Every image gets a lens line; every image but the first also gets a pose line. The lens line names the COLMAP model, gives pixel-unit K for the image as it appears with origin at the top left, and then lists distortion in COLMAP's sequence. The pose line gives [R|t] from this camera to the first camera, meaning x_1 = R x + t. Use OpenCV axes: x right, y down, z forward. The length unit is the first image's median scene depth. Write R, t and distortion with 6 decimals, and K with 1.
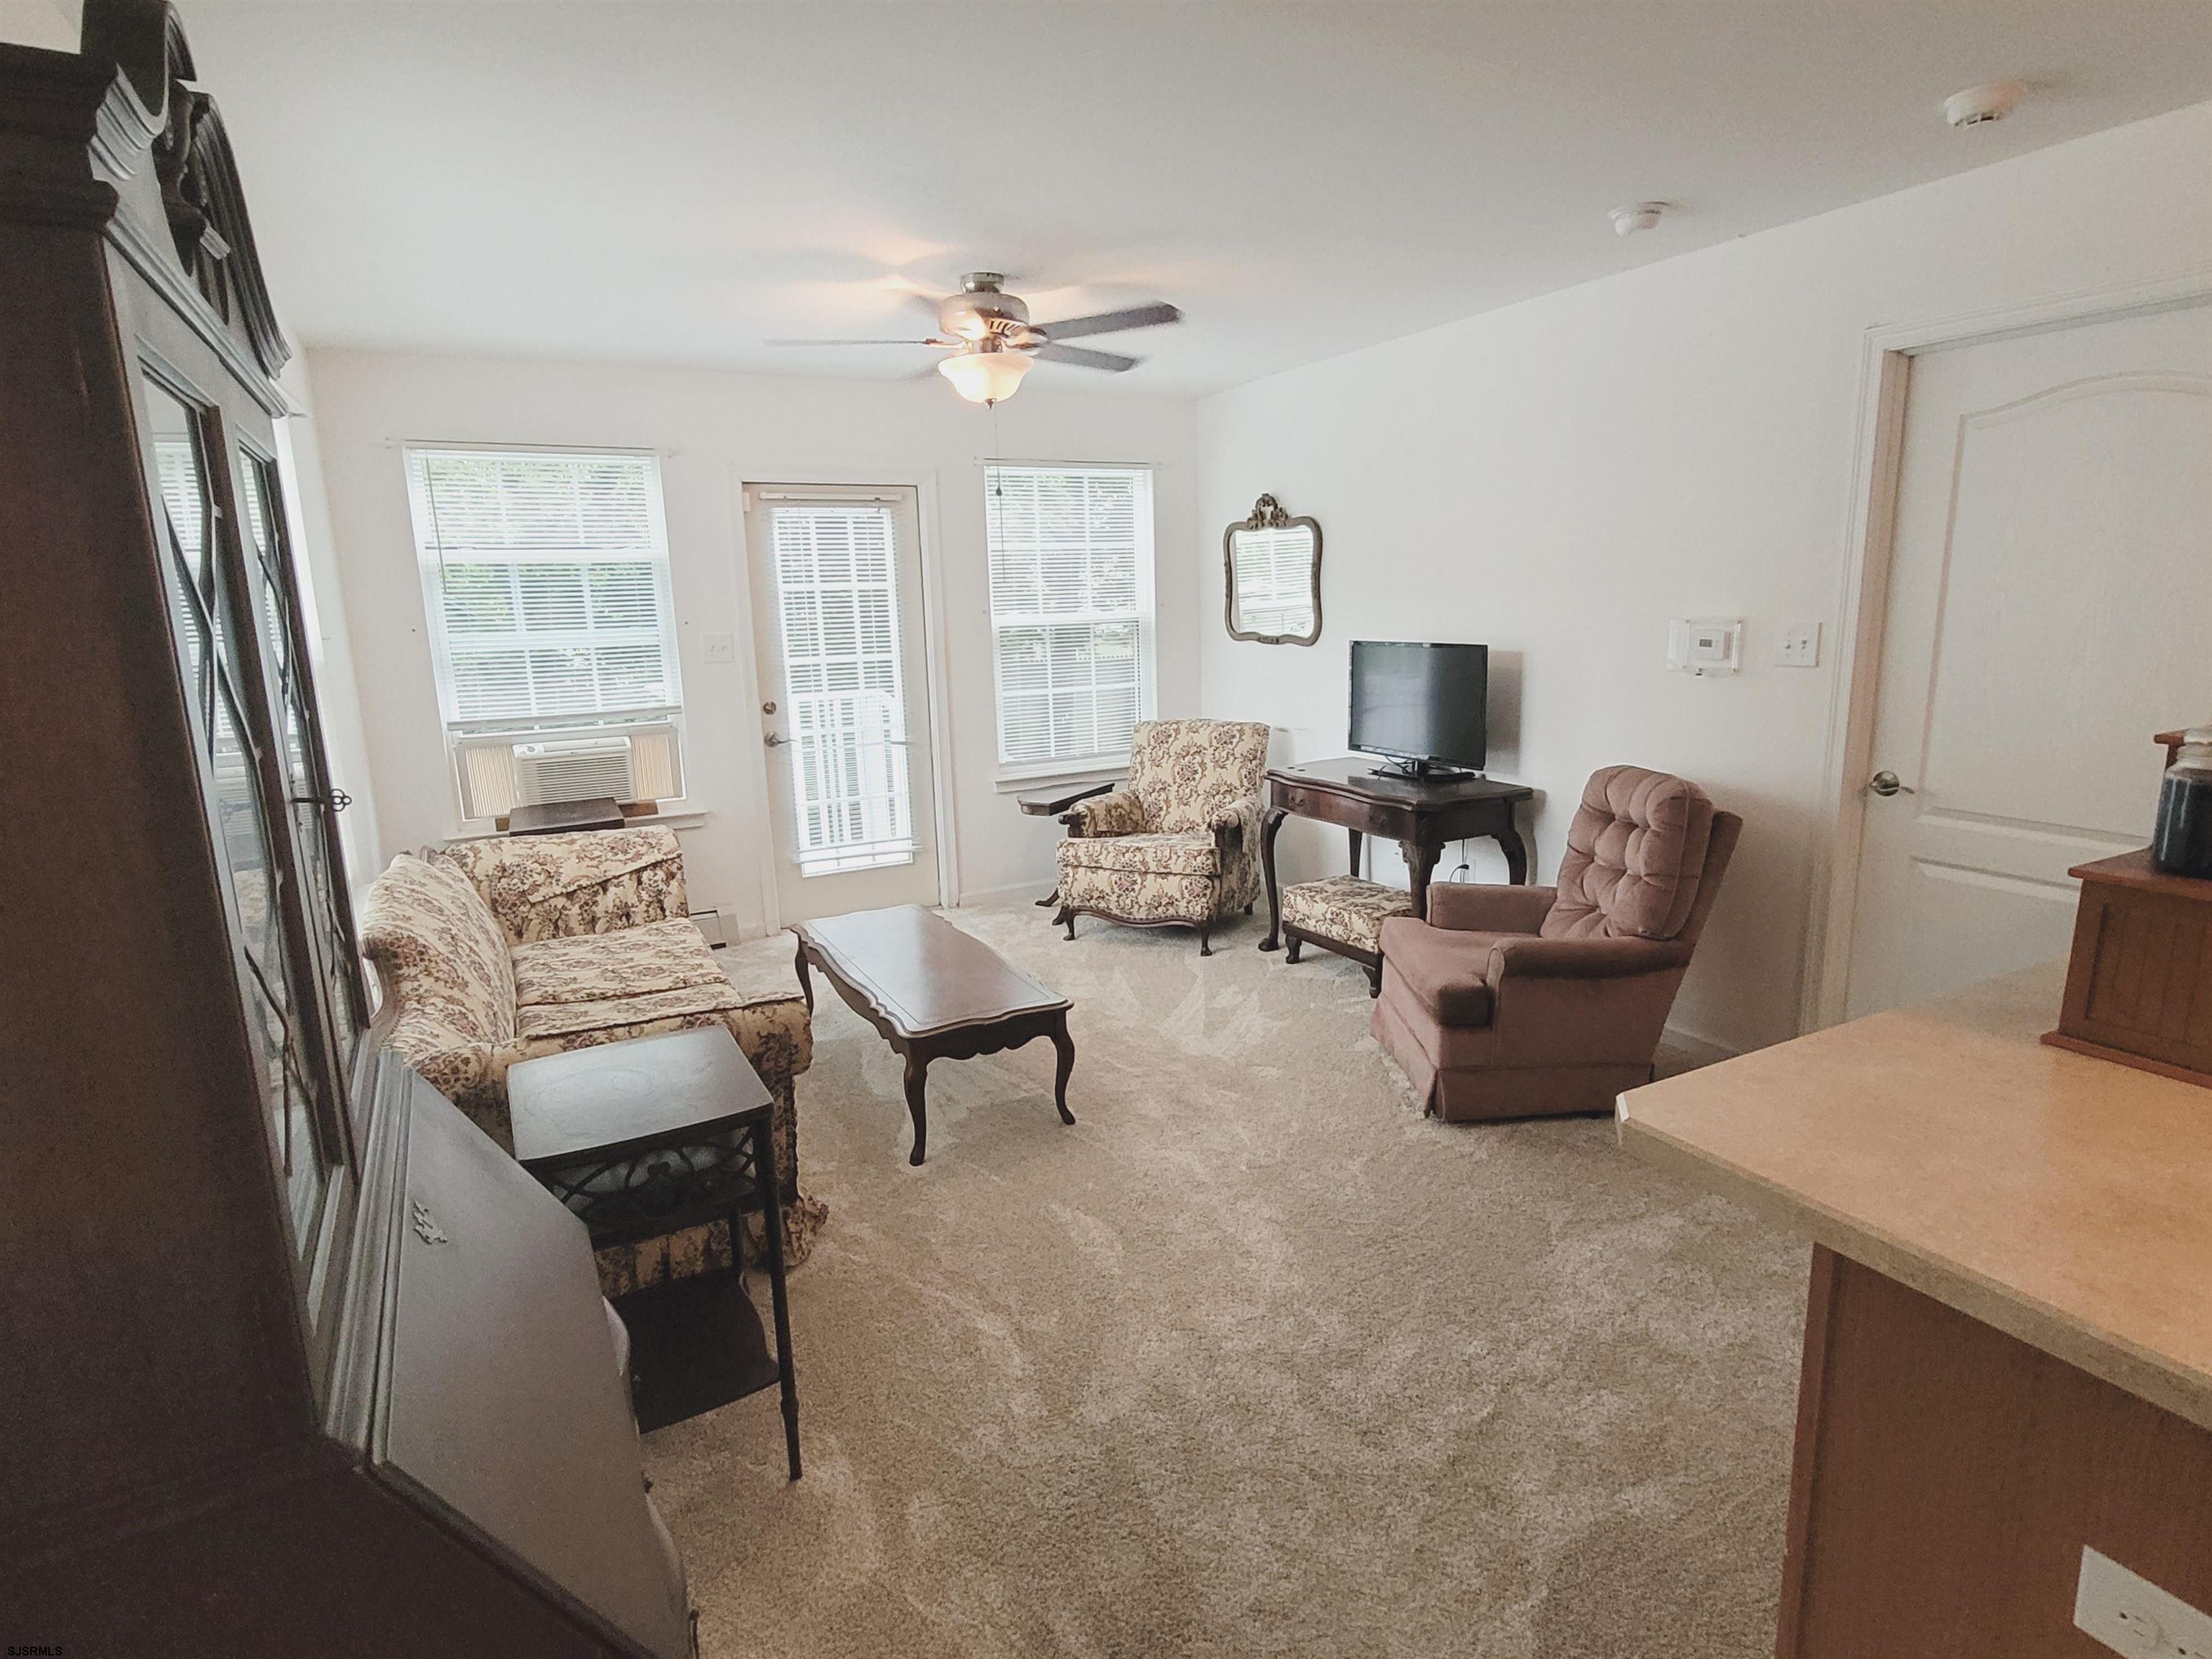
lens RADIAL K [[1202.3, 0, 1110.3], [0, 1202.3, 832.8], [0, 0, 1]] dist [0.005518, -0.000036]
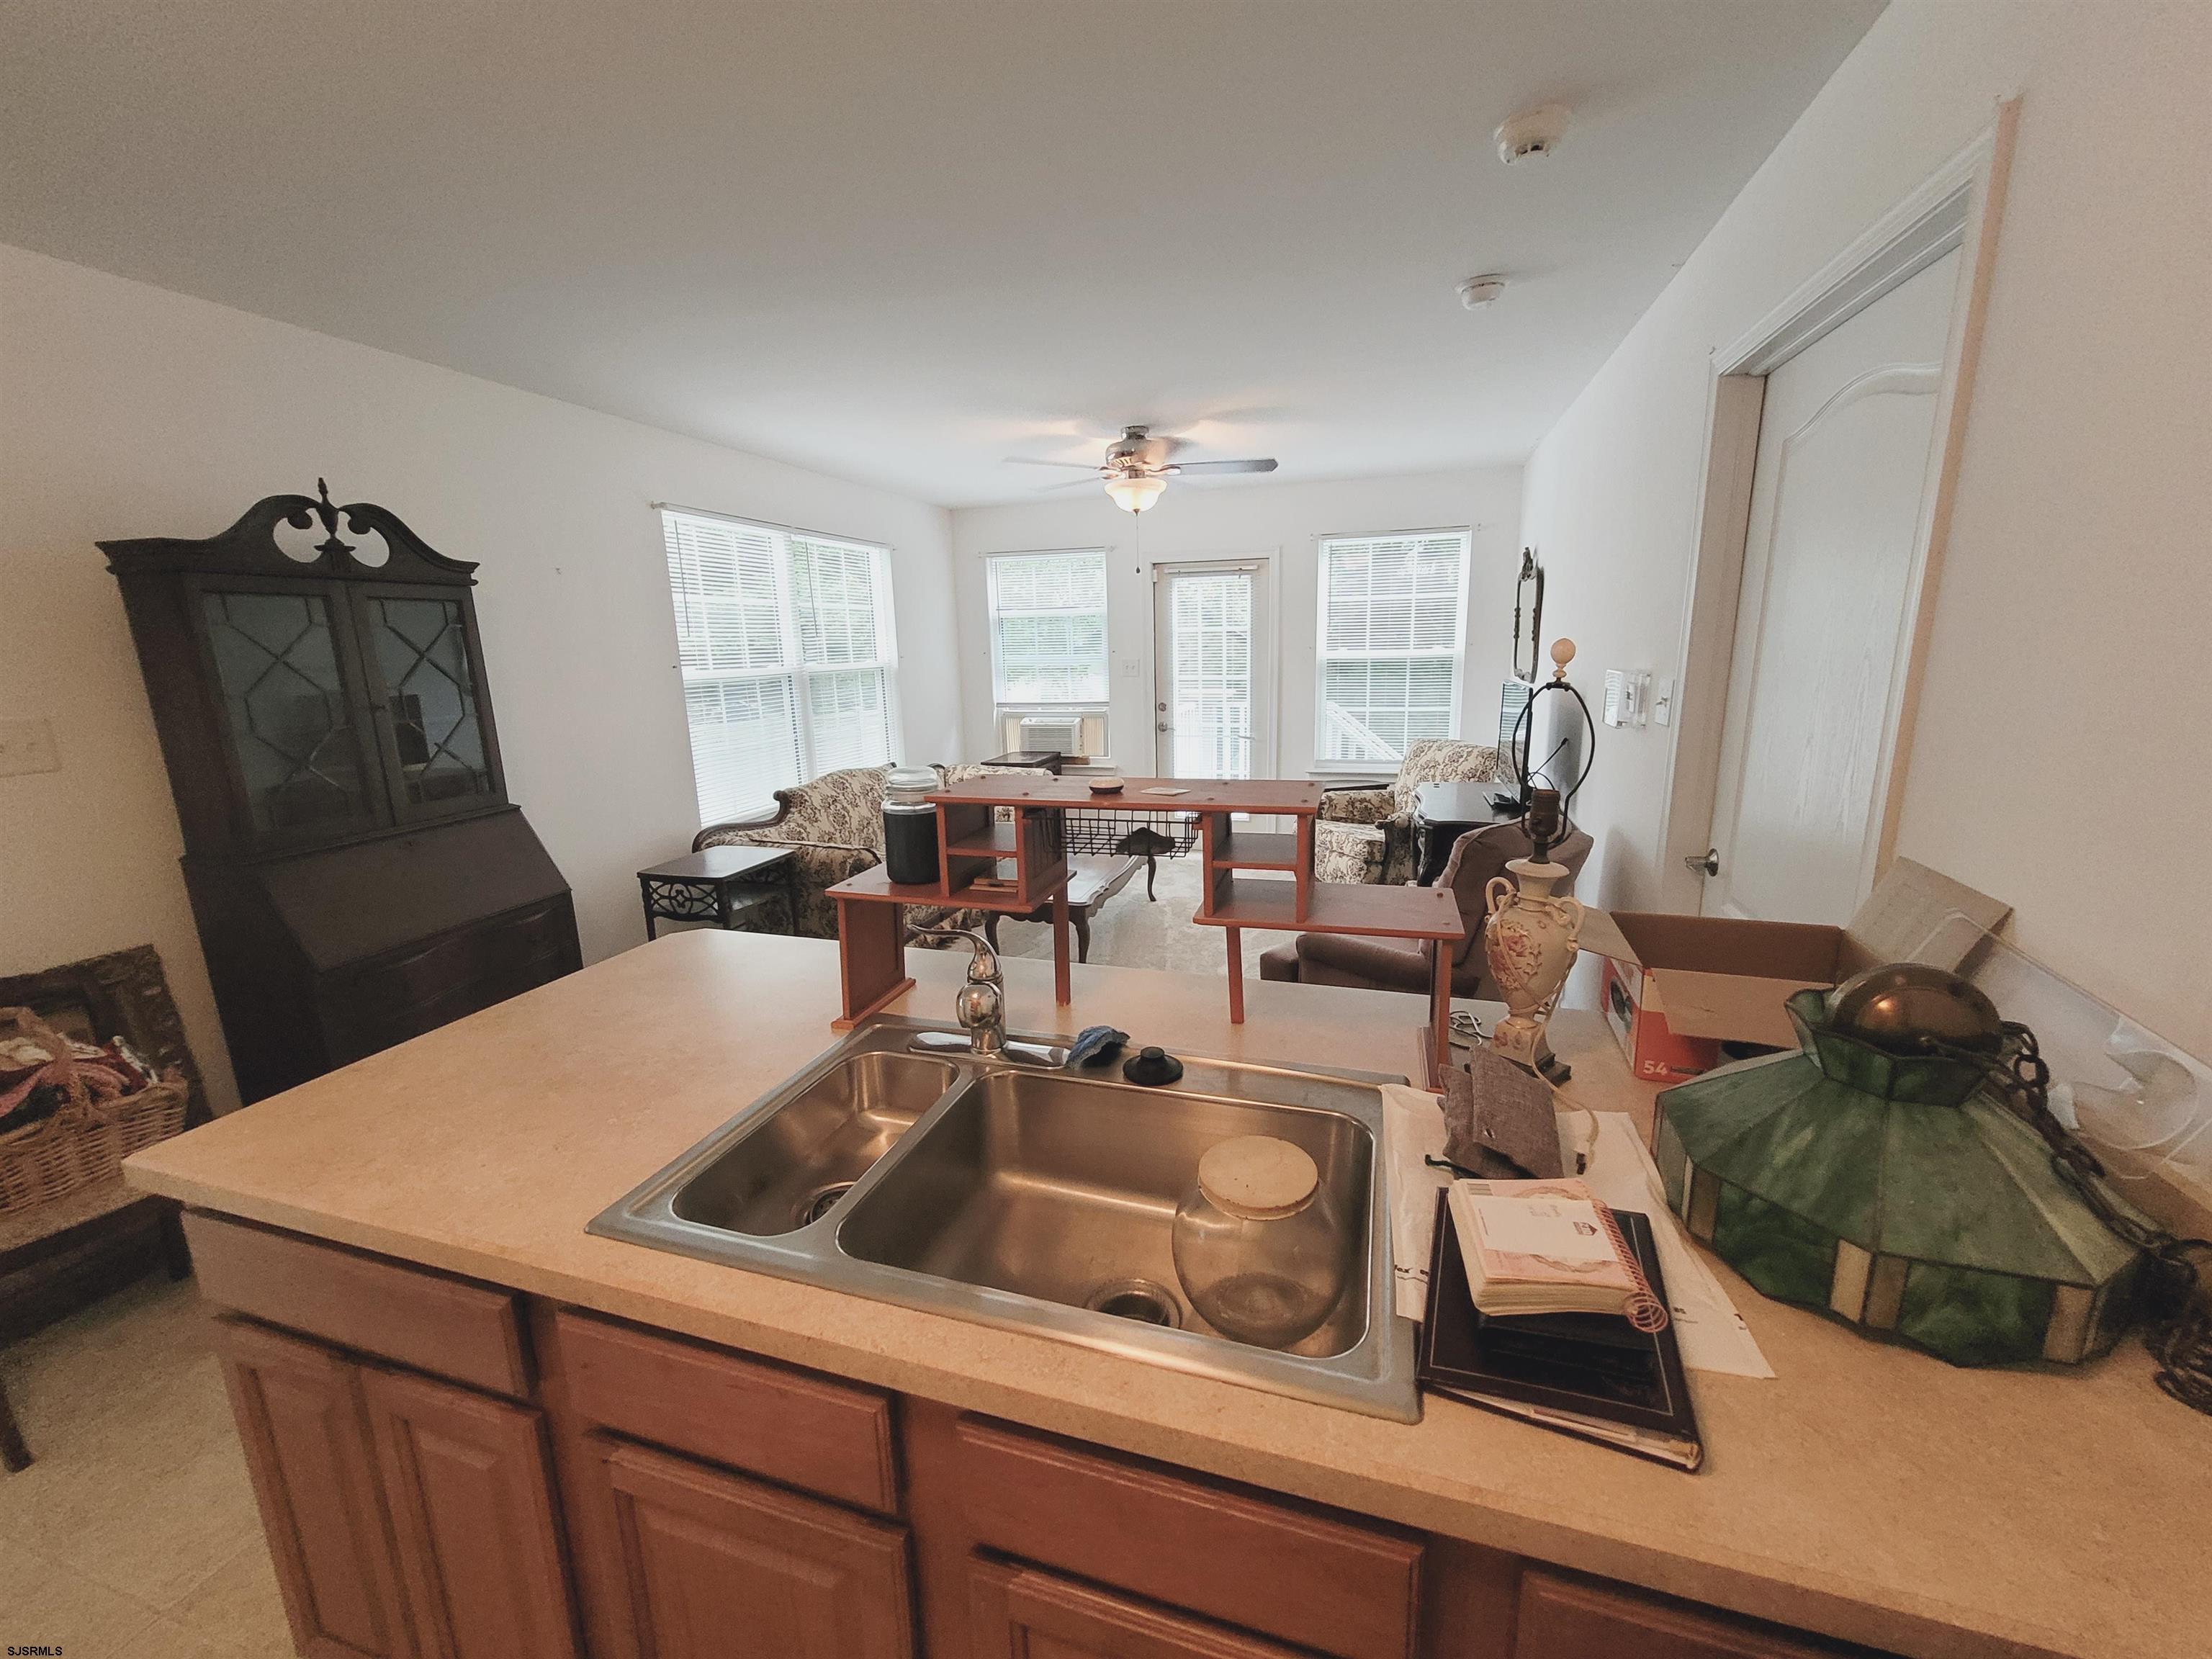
lens RADIAL K [[883.3, 0, 1107.3], [0, 883.3, 825.0], [0, 0, 1]] dist [-0.001864, -0.000075]
pose [[0.691682, 0.158876, -0.704510, 0.529664], [-0.140234, 0.986482, 0.084783, -0.041090], [0.708456, 0.040153, 0.704612, 0.149936]]
